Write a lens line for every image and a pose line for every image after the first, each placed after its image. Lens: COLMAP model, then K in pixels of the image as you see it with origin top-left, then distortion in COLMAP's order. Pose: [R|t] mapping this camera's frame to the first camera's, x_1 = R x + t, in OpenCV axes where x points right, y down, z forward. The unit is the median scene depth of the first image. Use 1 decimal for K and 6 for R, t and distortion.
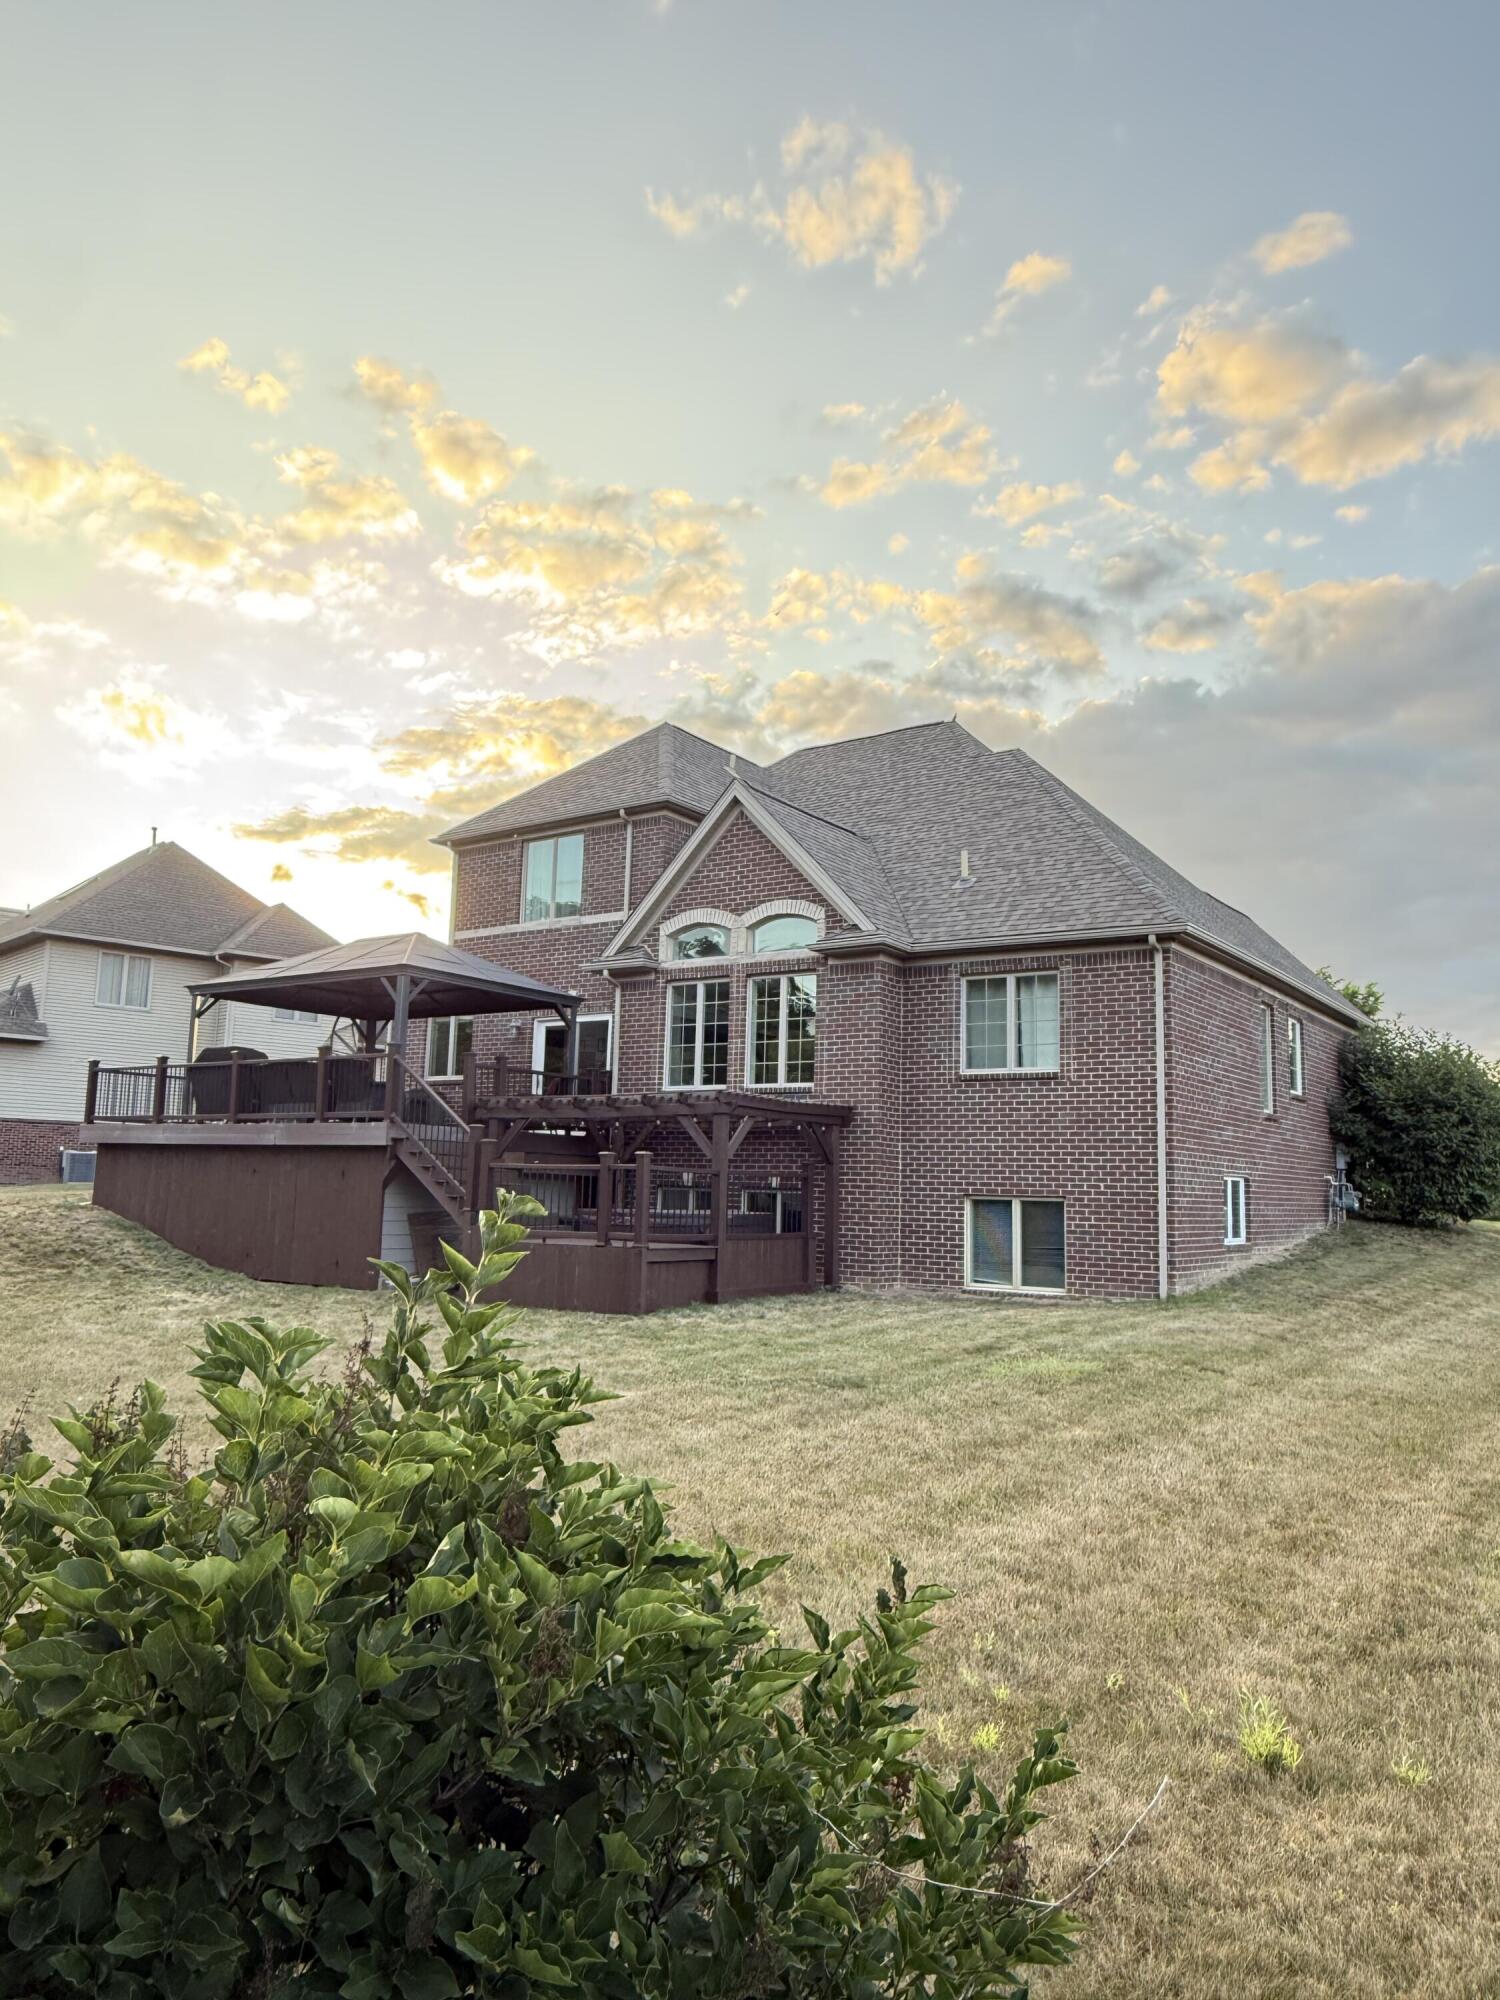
lens RADIAL K [[1387.6, 0, 750.0], [0, 1387.6, 1000.0], [0, 0, 1]] dist [-0.002040, -0.002630]
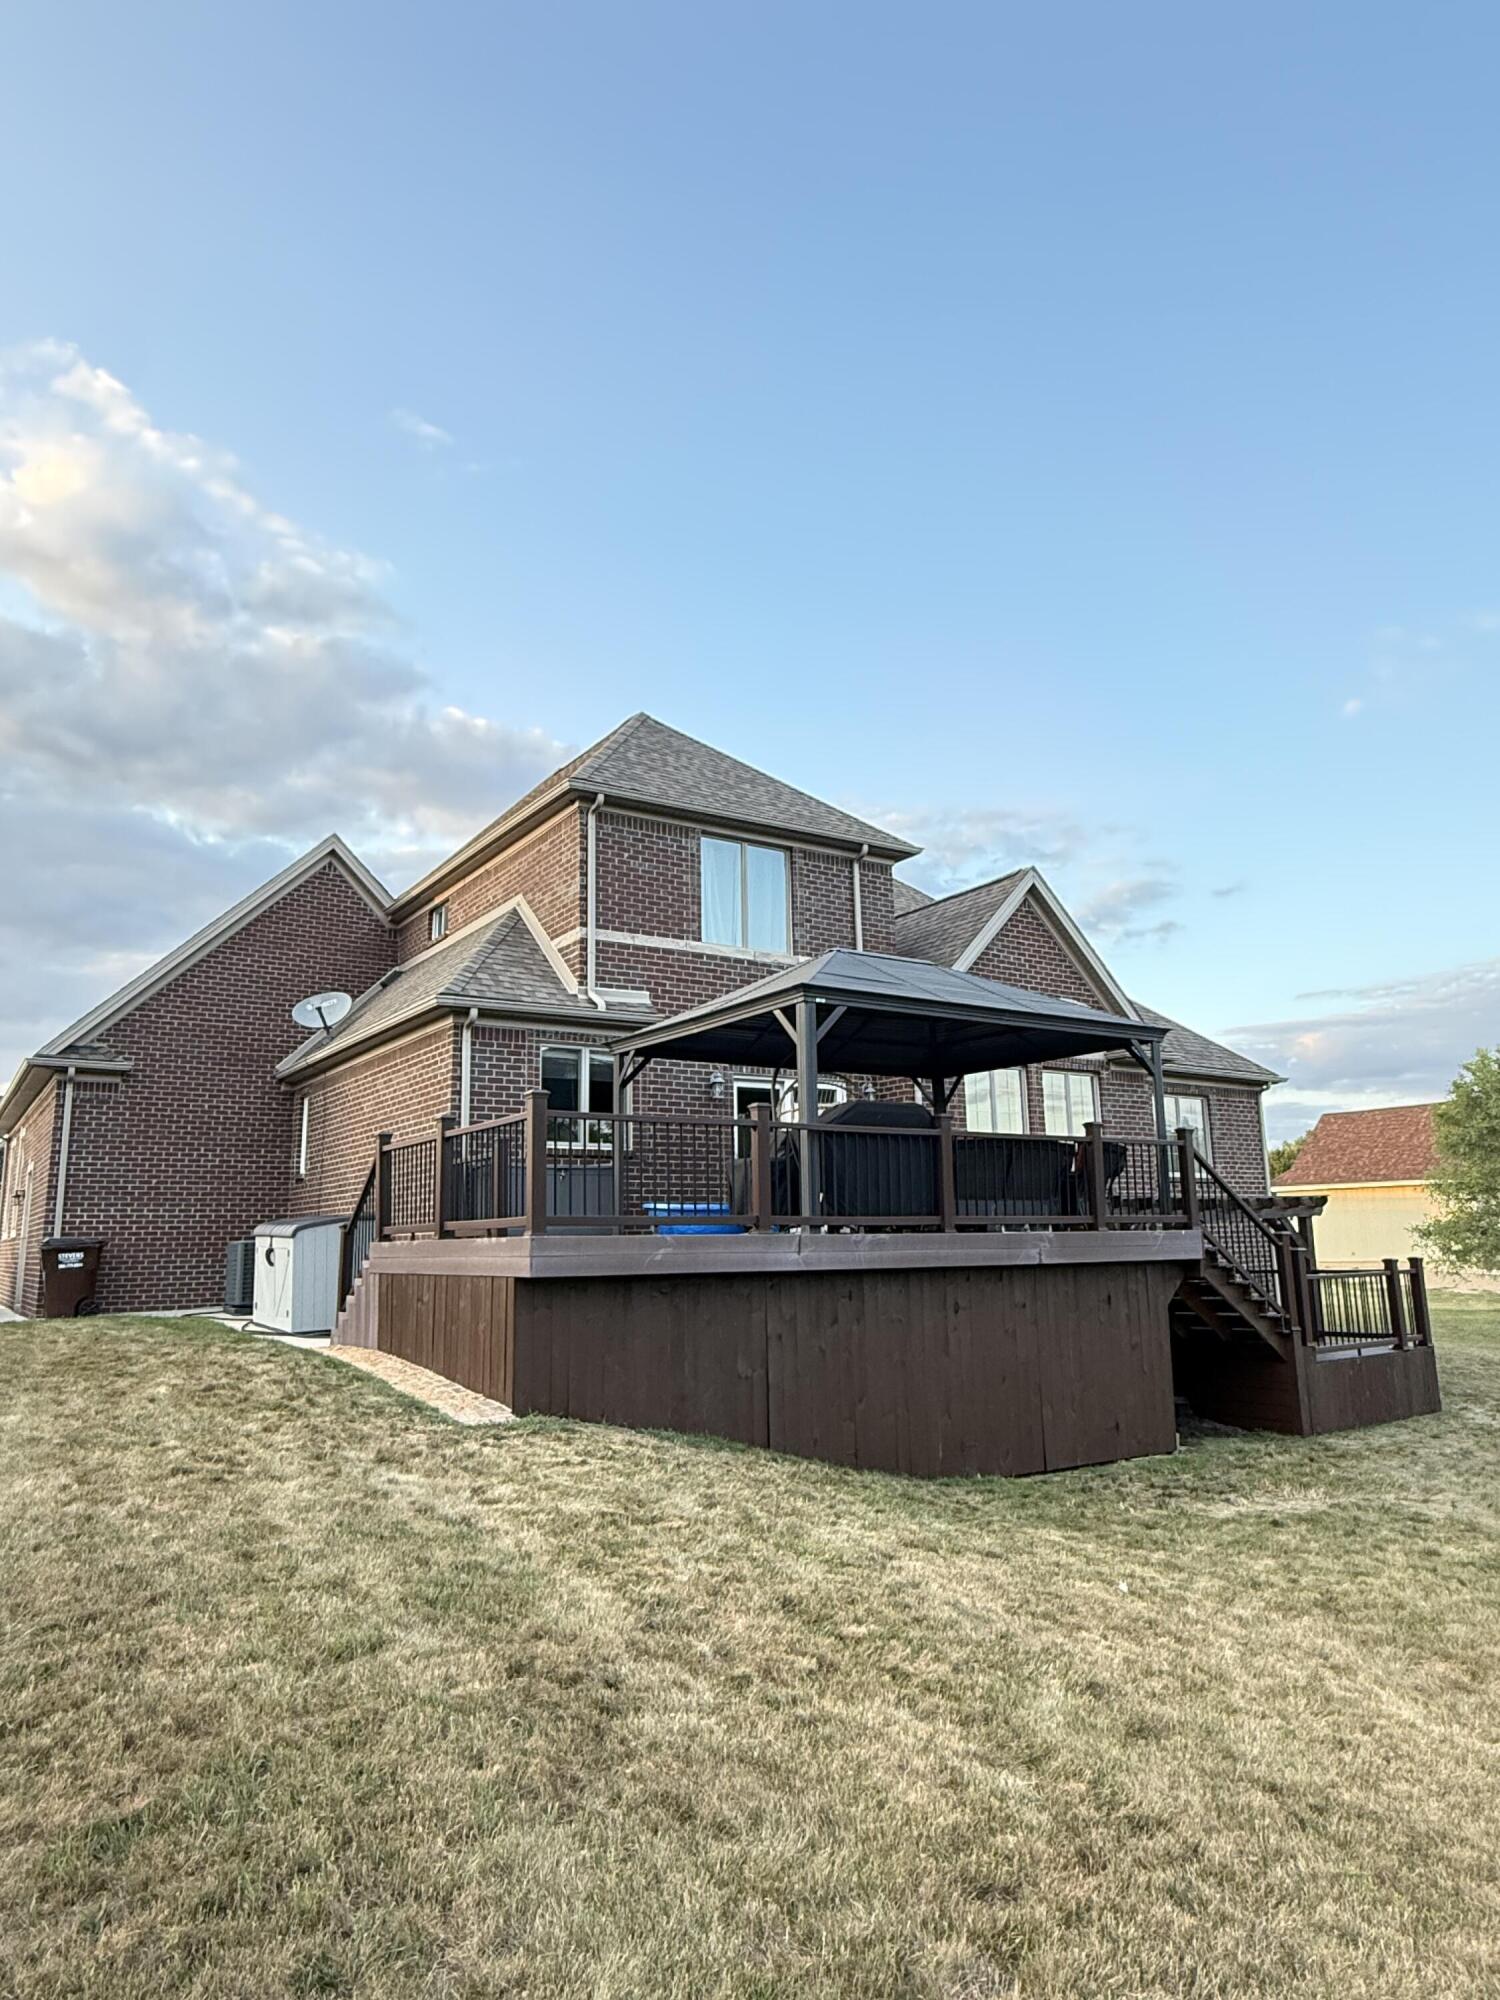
lens RADIAL K [[1282.7, 0, 750.0], [0, 1282.7, 1000.0], [0, 0, 1]] dist [-0.005836, -0.001478]
pose [[0.363976, 0.142516, 0.920440, -0.927078], [-0.100135, 0.988484, -0.113455, 0.059268], [-0.926010, -0.050874, 0.374055, 0.856277]]
